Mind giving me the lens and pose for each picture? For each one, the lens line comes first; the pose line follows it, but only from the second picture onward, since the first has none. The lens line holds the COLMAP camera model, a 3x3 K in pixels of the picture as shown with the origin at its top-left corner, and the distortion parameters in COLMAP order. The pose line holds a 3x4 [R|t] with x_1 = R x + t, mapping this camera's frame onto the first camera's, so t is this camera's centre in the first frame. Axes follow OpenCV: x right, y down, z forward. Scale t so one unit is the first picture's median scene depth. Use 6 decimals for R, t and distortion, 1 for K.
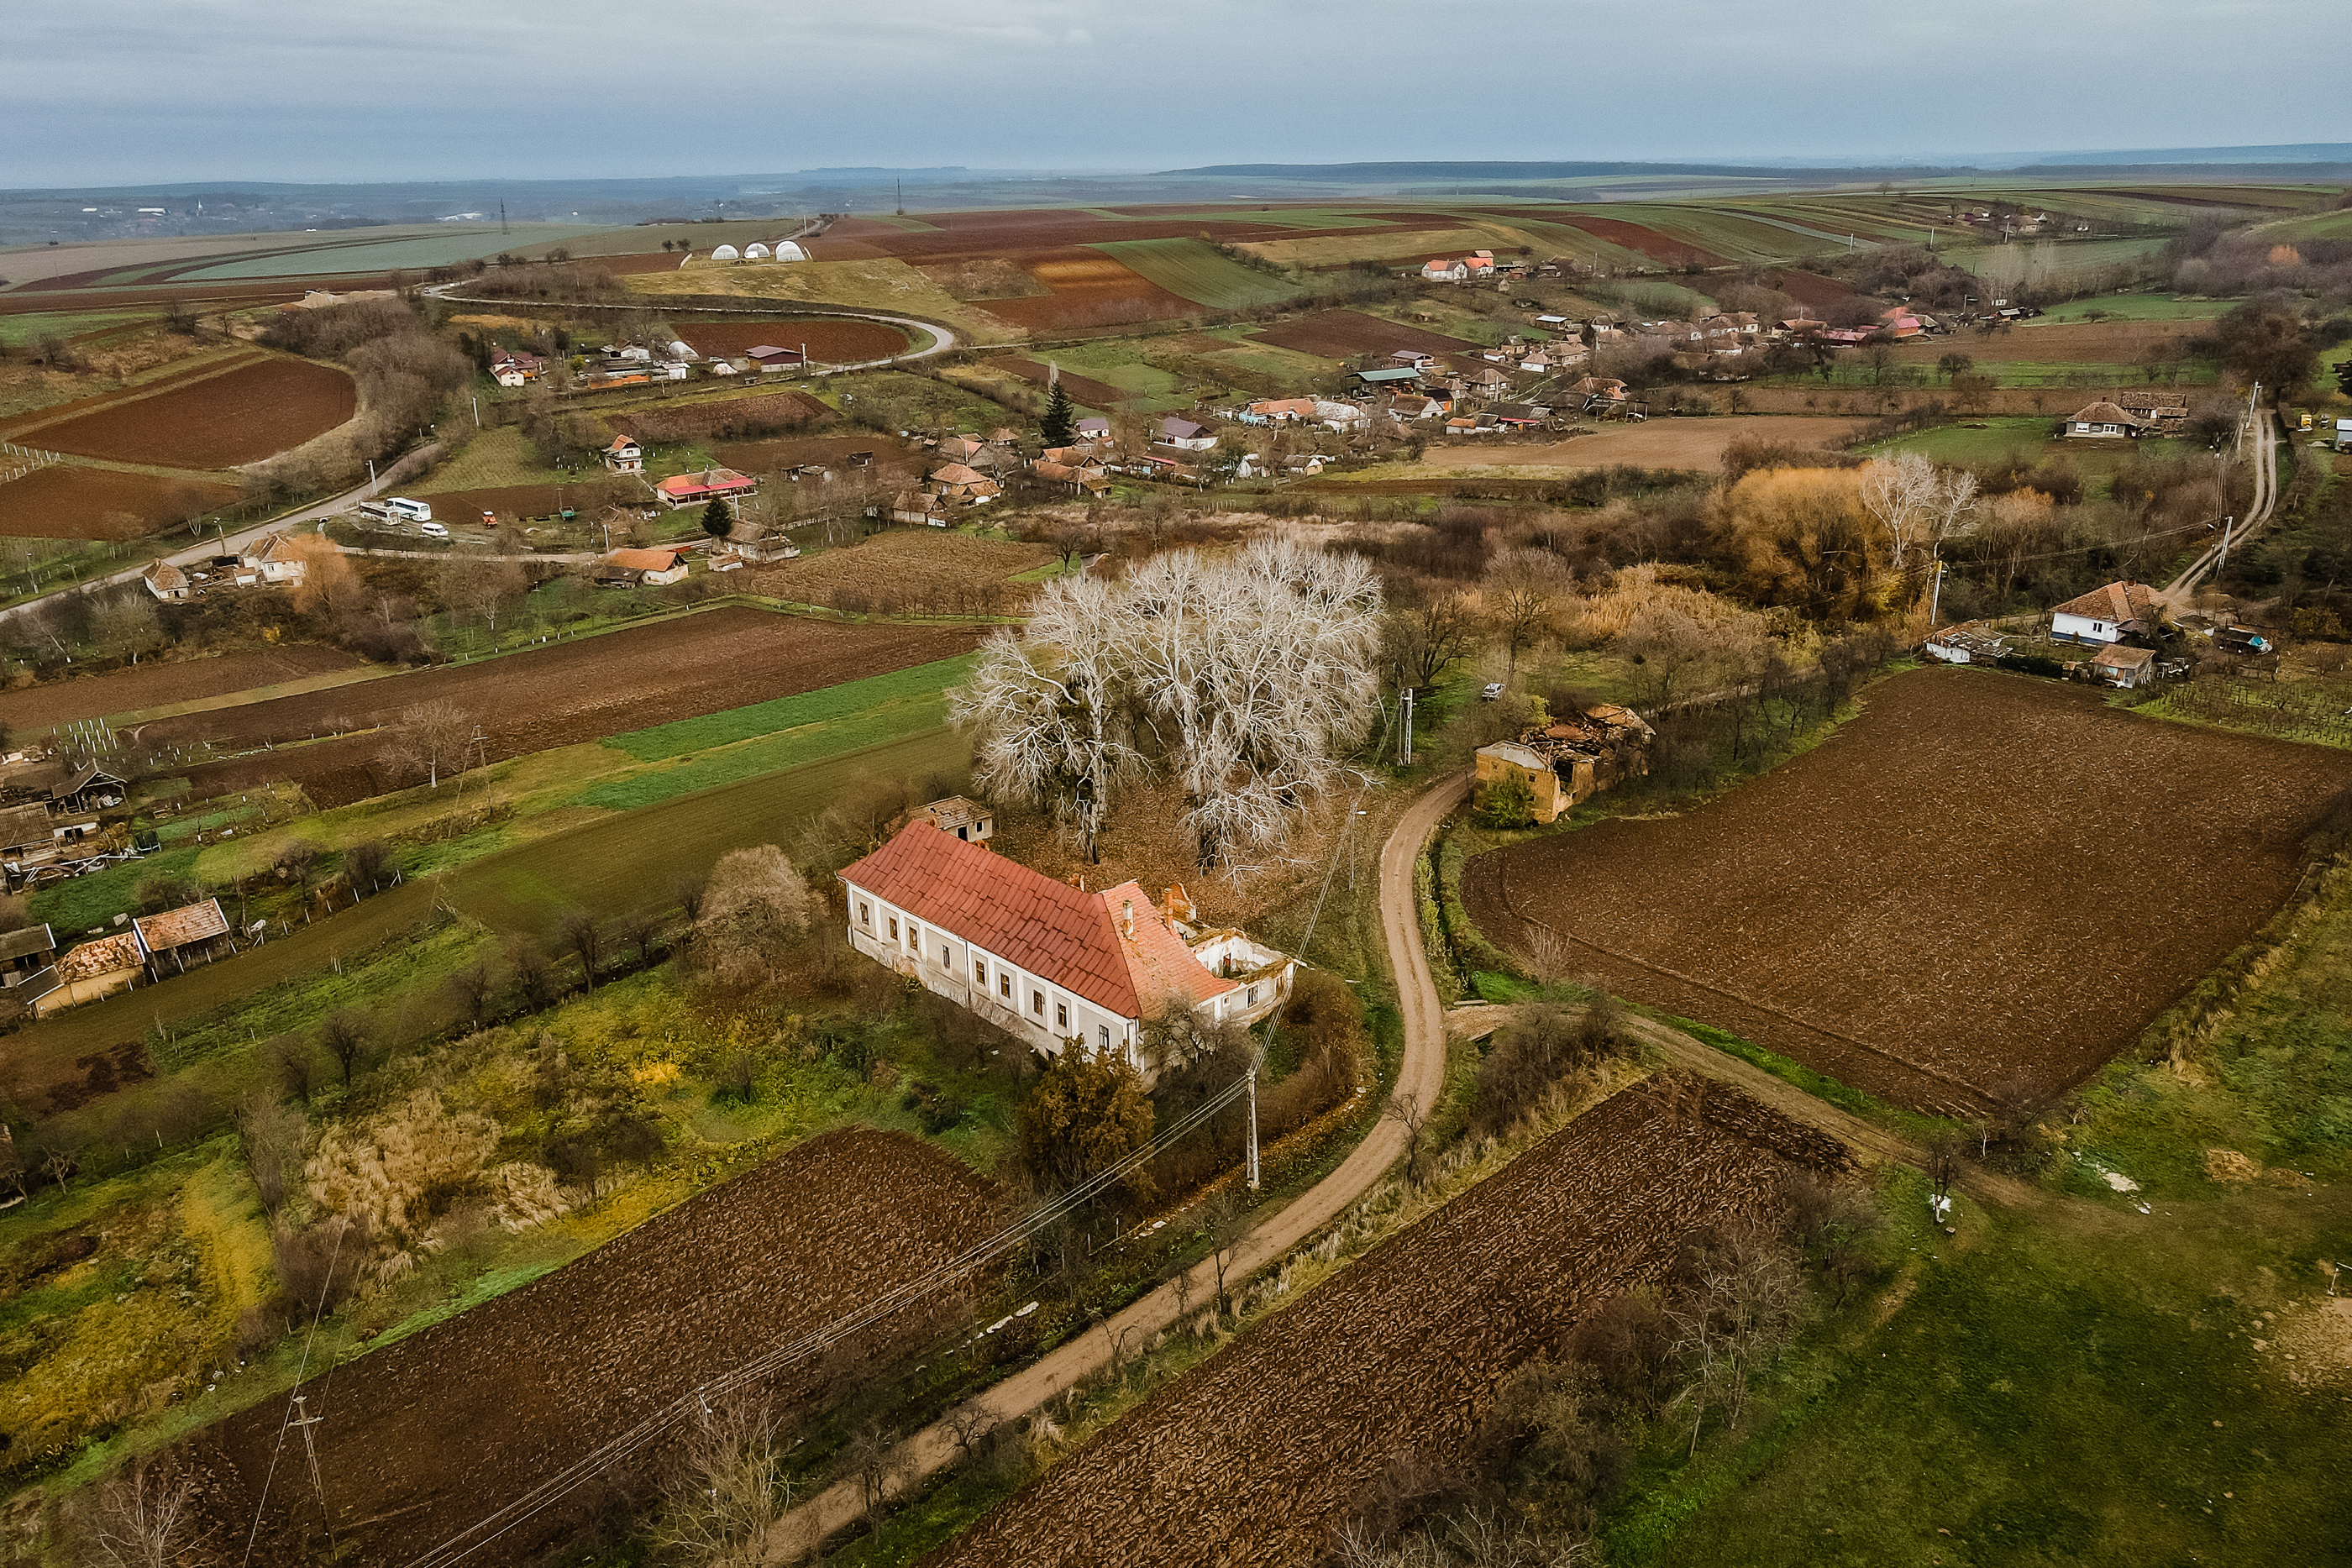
lens RADIAL K [[1726.0, 0, 1176.0], [0, 1726.0, 784.0], [0, 0, 1]] dist [-0.008471, 0.044730]
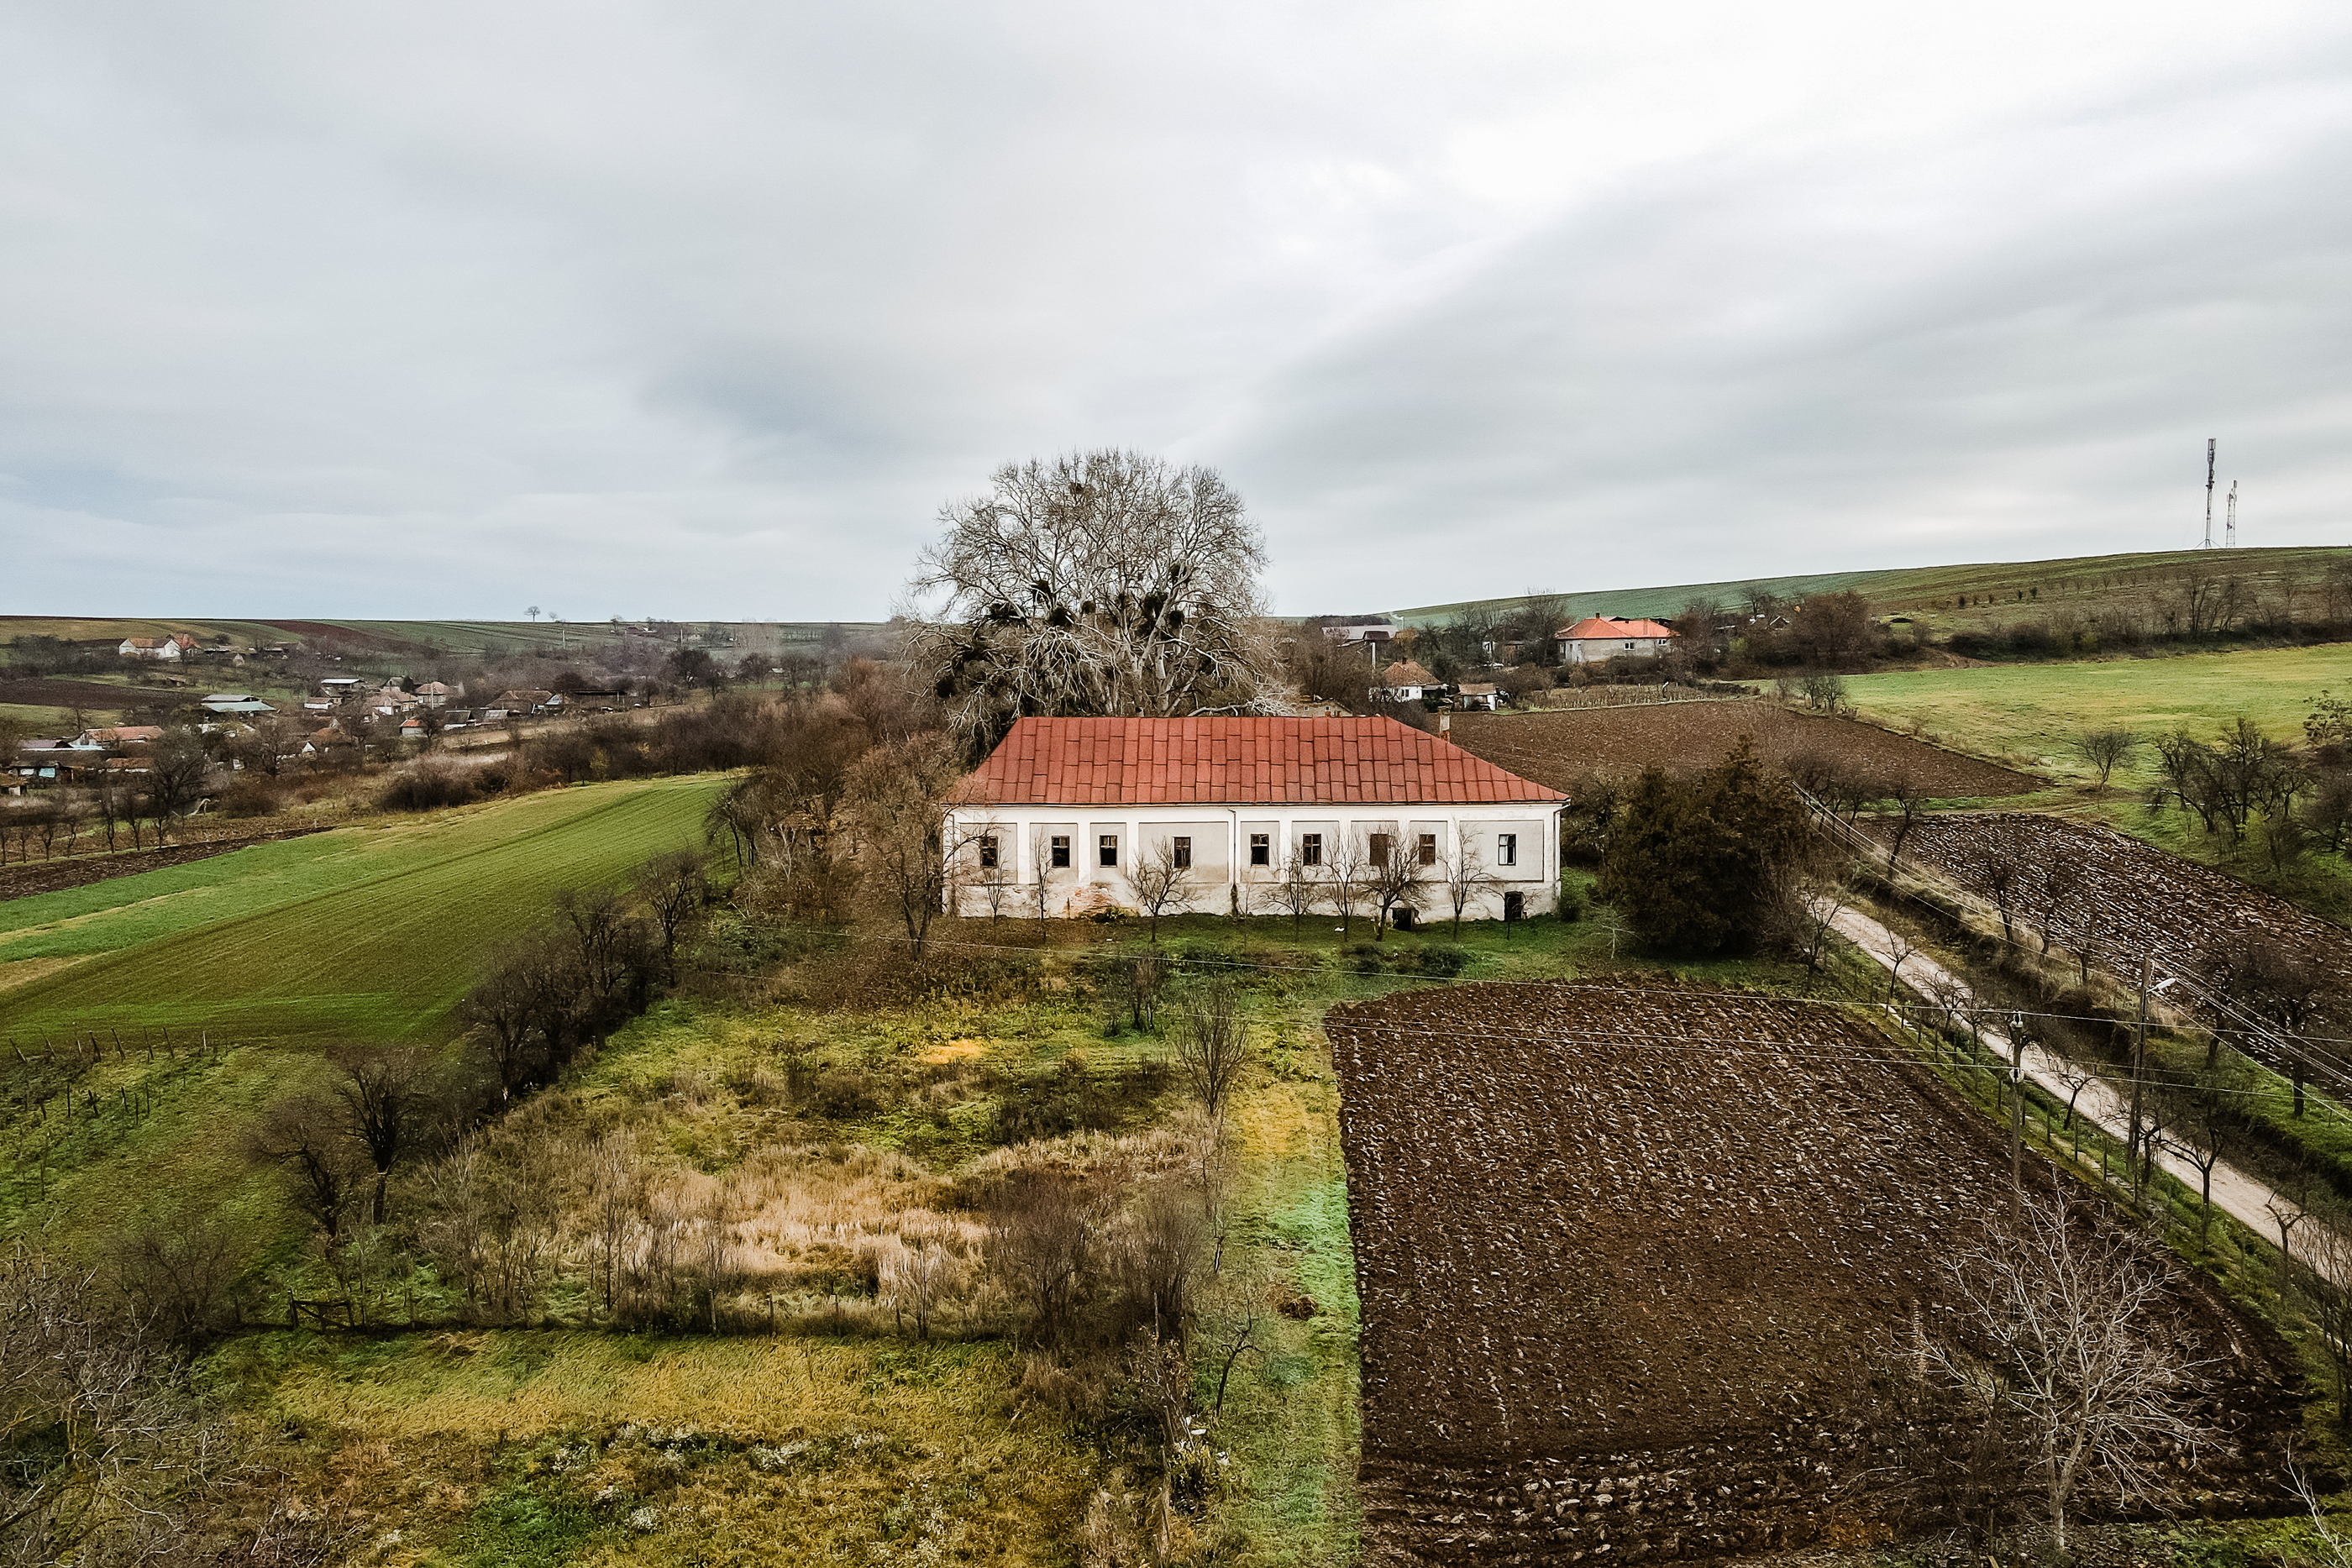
lens RADIAL K [[1707.5, 0, 1176.0], [0, 1707.5, 784.0], [0, 0, 1]] dist [0.005740, 0.013422]
pose [[0.669511, -0.042265, 0.741599, -0.650111], [0.249579, 0.953137, -0.170997, 0.188369], [-0.699618, 0.299572, 0.648684, 0.497587]]
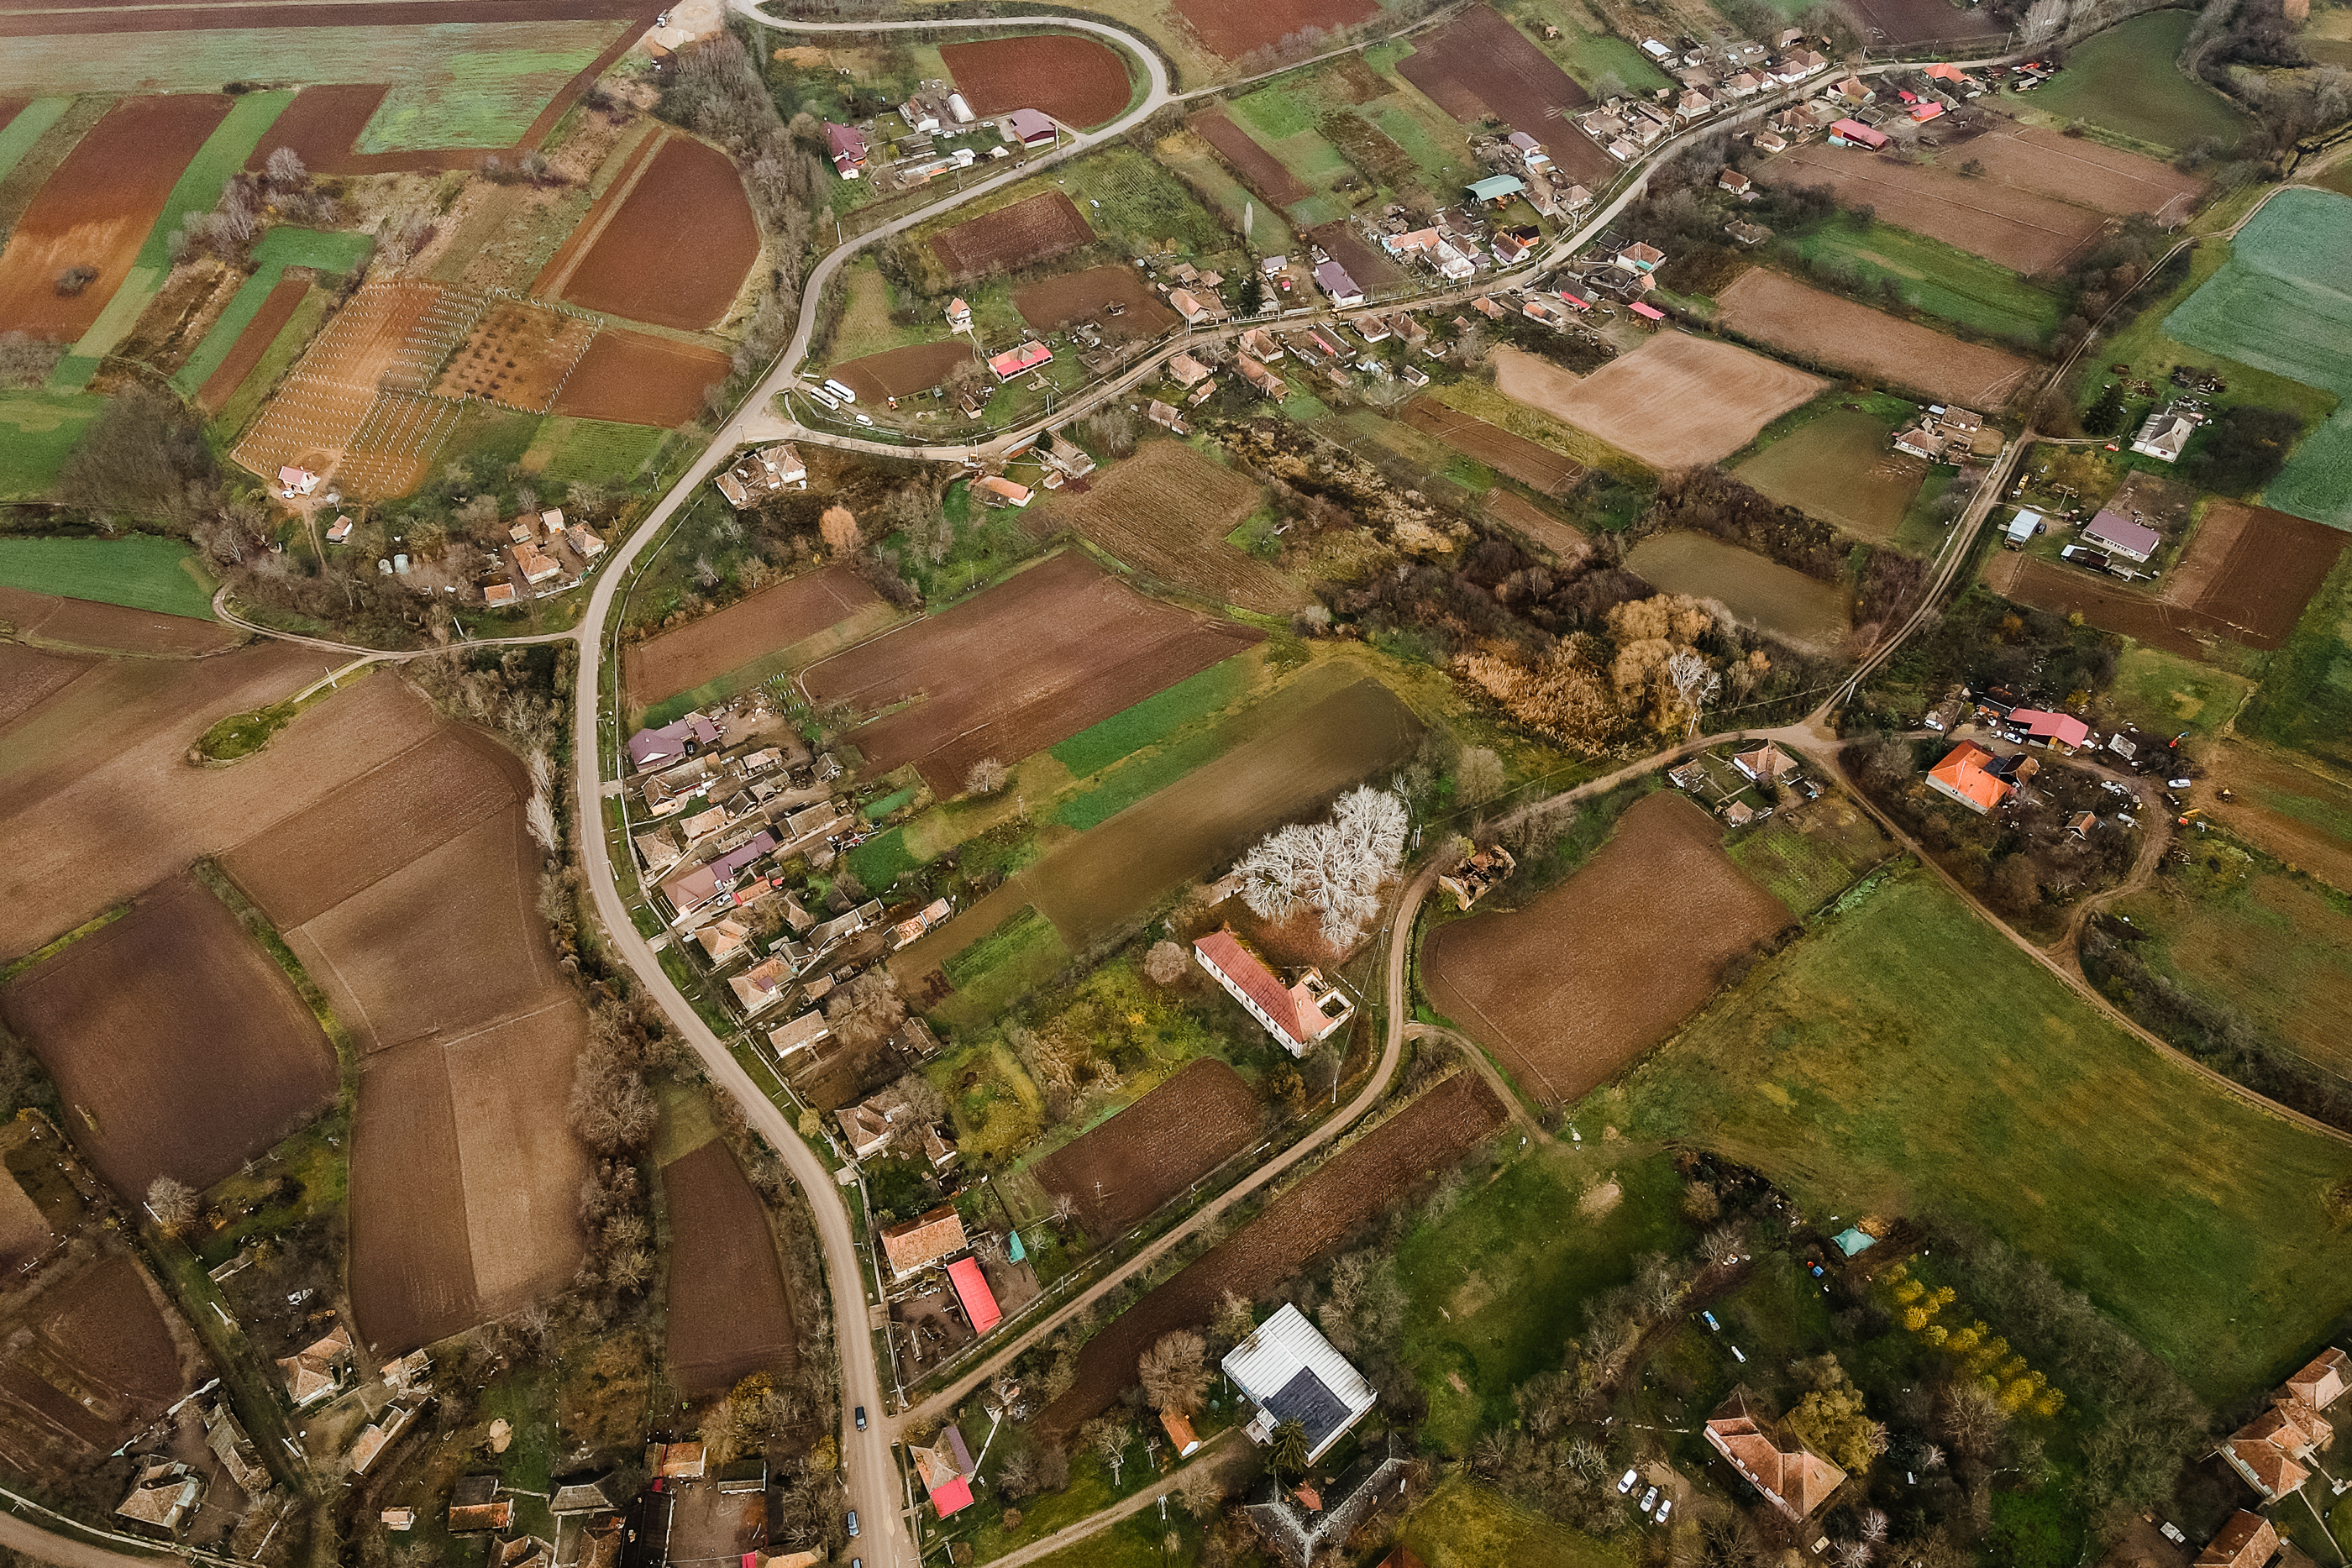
lens RADIAL K [[1726.0, 0, 1176.0], [0, 1726.0, 784.0], [0, 0, 1]] dist [-0.008471, 0.044730]
pose [[0.996958, 0.058480, -0.051525, -0.098000], [-0.028278, 0.887437, 0.460062, -1.469518], [0.072629, -0.457205, 0.886391, -1.359901]]
